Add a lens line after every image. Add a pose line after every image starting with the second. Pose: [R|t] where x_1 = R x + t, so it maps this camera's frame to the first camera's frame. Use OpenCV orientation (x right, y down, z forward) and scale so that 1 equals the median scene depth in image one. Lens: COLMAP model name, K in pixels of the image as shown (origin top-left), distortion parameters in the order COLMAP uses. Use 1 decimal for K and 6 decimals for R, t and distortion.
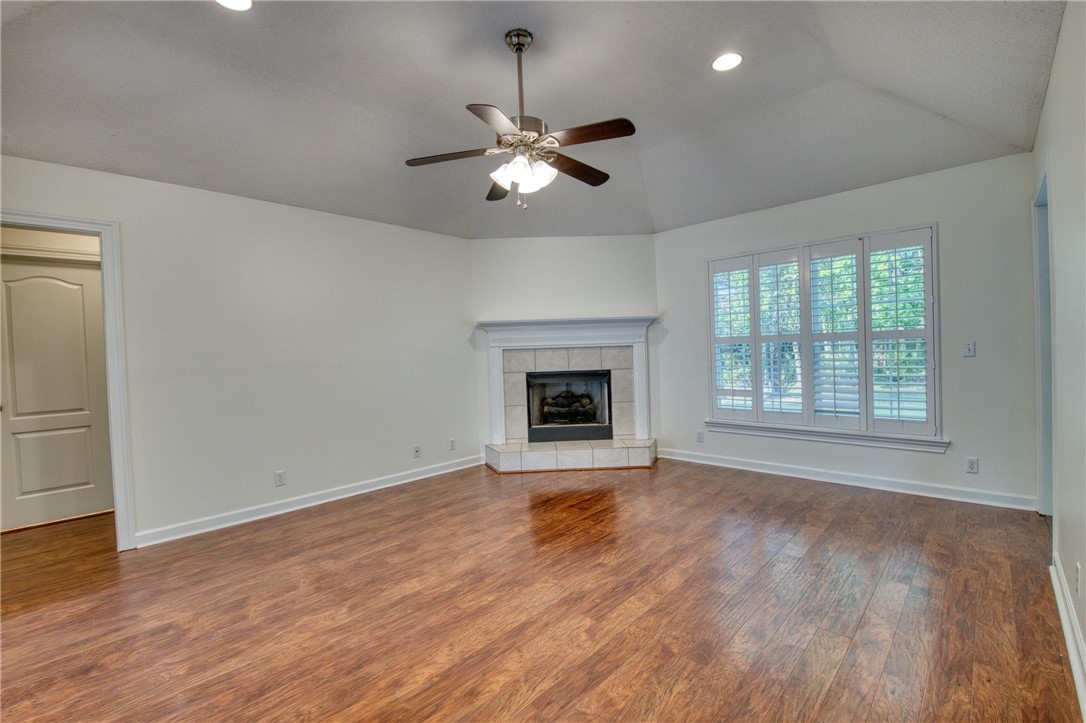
lens RADIAL K [[463.6, 0, 543.0], [0, 463.6, 361.5], [0, 0, 1]] dist [-0.010456, -0.000329]
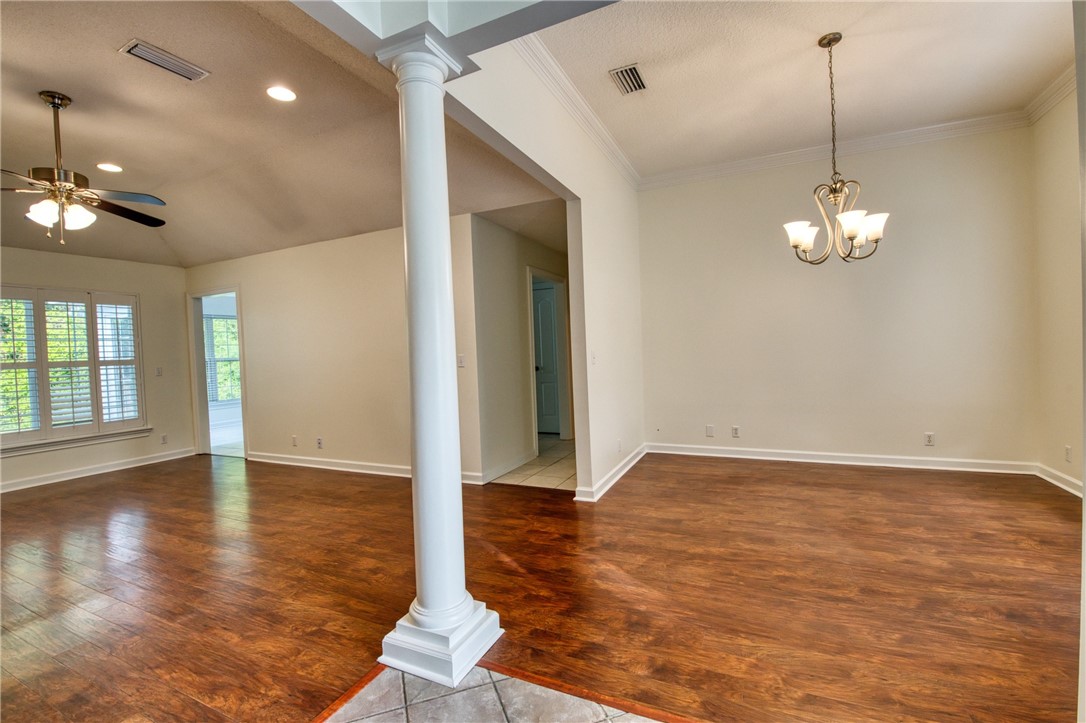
lens RADIAL K [[474.0, 0, 543.0], [0, 474.0, 361.5], [0, 0, 1]] dist [-0.016981, 0.000073]
pose [[-0.325059, 0.029367, 0.945238, -1.109479], [0.073688, 0.997265, -0.005643, 0.048032], [-0.942819, 0.067818, -0.326334, 0.203618]]
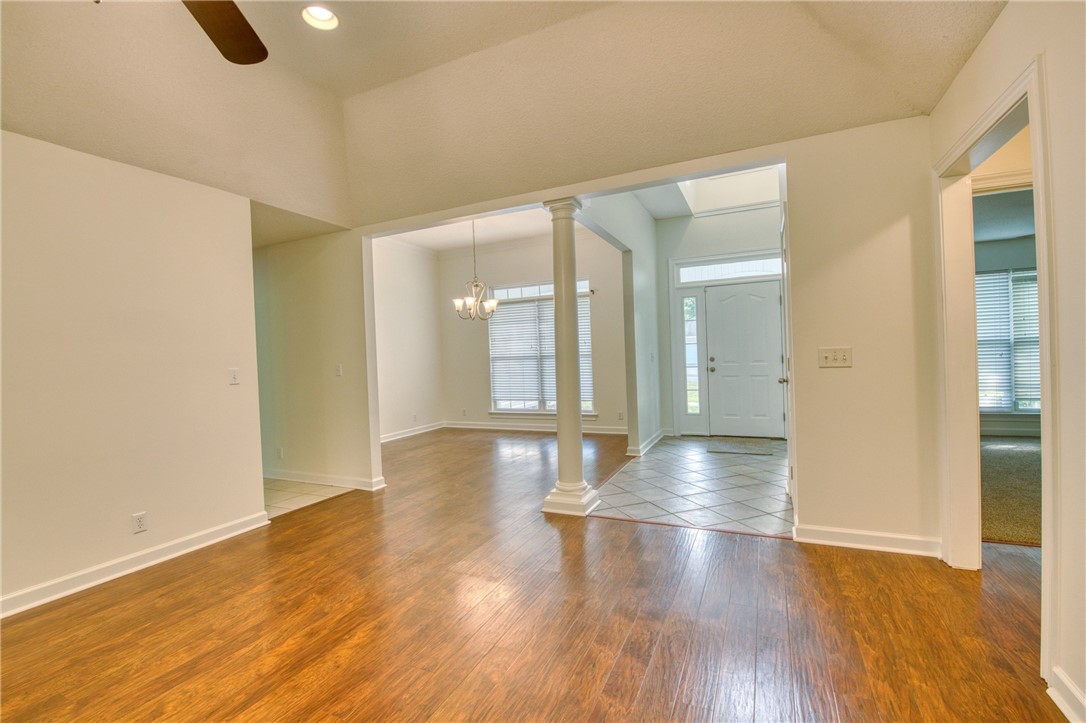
lens RADIAL K [[463.6, 0, 543.0], [0, 463.6, 361.5], [0, 0, 1]] dist [-0.010456, -0.000329]
pose [[-0.942108, 0.078914, -0.325890, -0.185393], [0.065678, 0.996514, 0.051439, -0.021286], [0.328813, 0.027057, -0.944007, 1.106343]]
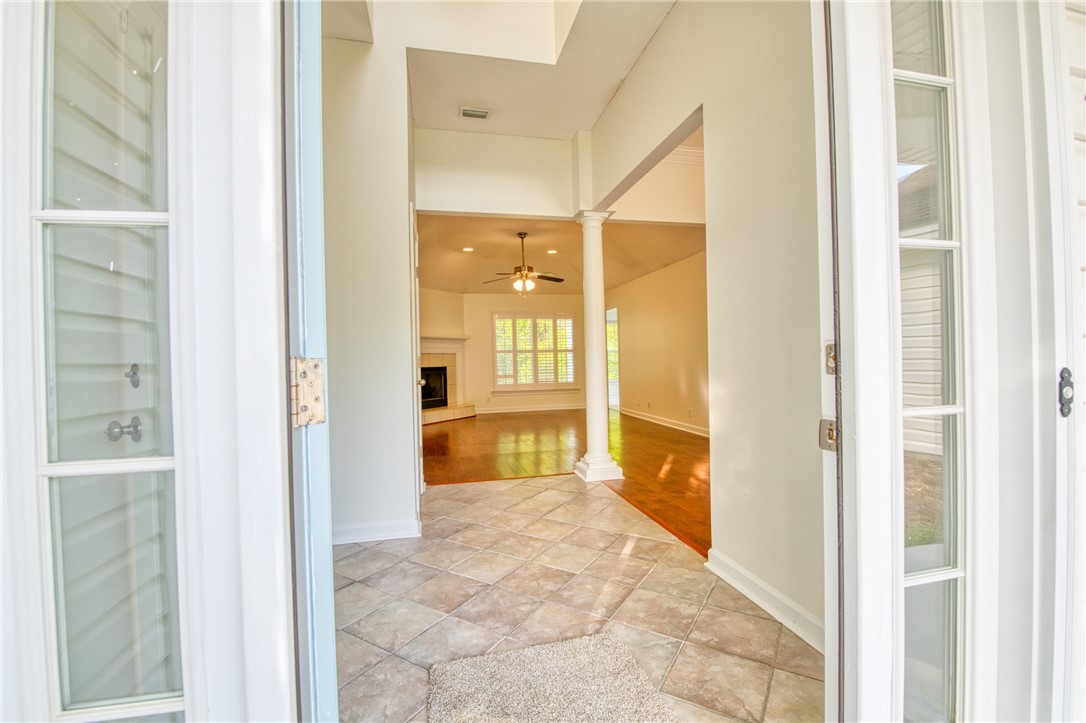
lens RADIAL K [[474.0, 0, 543.0], [0, 474.0, 361.5], [0, 0, 1]] dist [-0.016981, 0.000073]
pose [[0.546908, 0.017360, 0.837013, -1.648457], [0.024371, 0.999031, -0.036645, 0.104802], [-0.836838, 0.040440, 0.545955, -0.409368]]
